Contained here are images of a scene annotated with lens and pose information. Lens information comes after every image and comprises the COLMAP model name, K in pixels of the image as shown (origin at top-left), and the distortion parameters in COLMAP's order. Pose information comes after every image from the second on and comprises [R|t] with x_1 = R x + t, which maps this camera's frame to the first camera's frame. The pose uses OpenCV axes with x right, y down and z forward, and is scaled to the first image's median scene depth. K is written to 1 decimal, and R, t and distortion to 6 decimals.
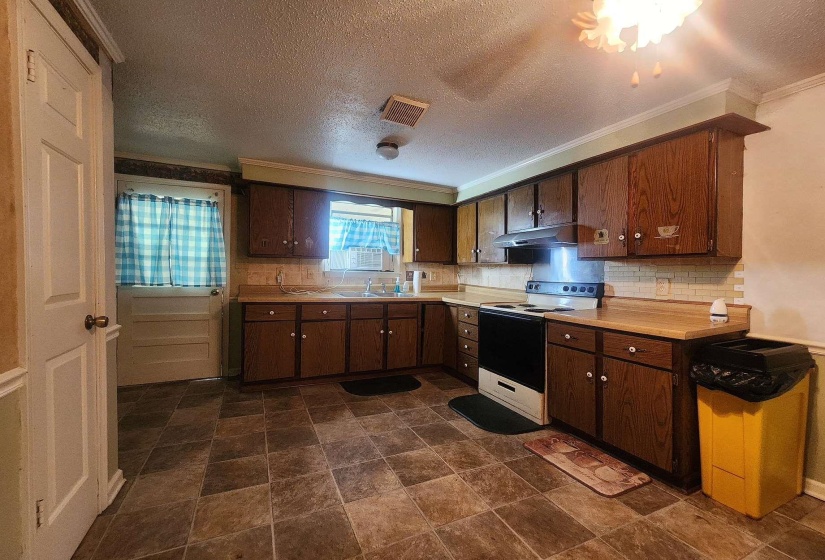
lens RADIAL K [[341.8, 0, 411.3], [0, 341.8, 278.0], [0, 0, 1]] dist [0.001622, 0.000152]
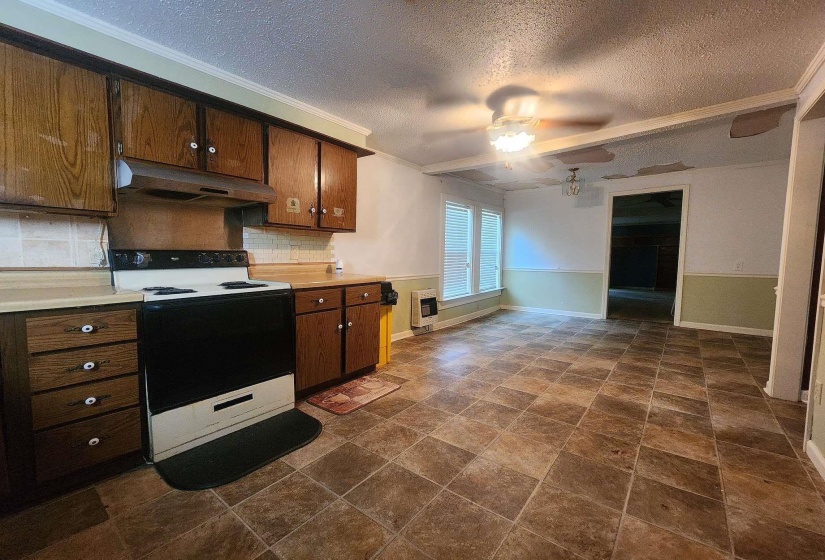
lens RADIAL K [[341.8, 0, 413.2], [0, 341.8, 281.4], [0, 0, 1]] dist [0.001622, 0.000152]
pose [[-0.449887, -0.079246, 0.889563, -0.649032], [0.007397, 0.995691, 0.092442, 0.020350], [-0.893055, 0.048169, -0.447362, 1.333391]]
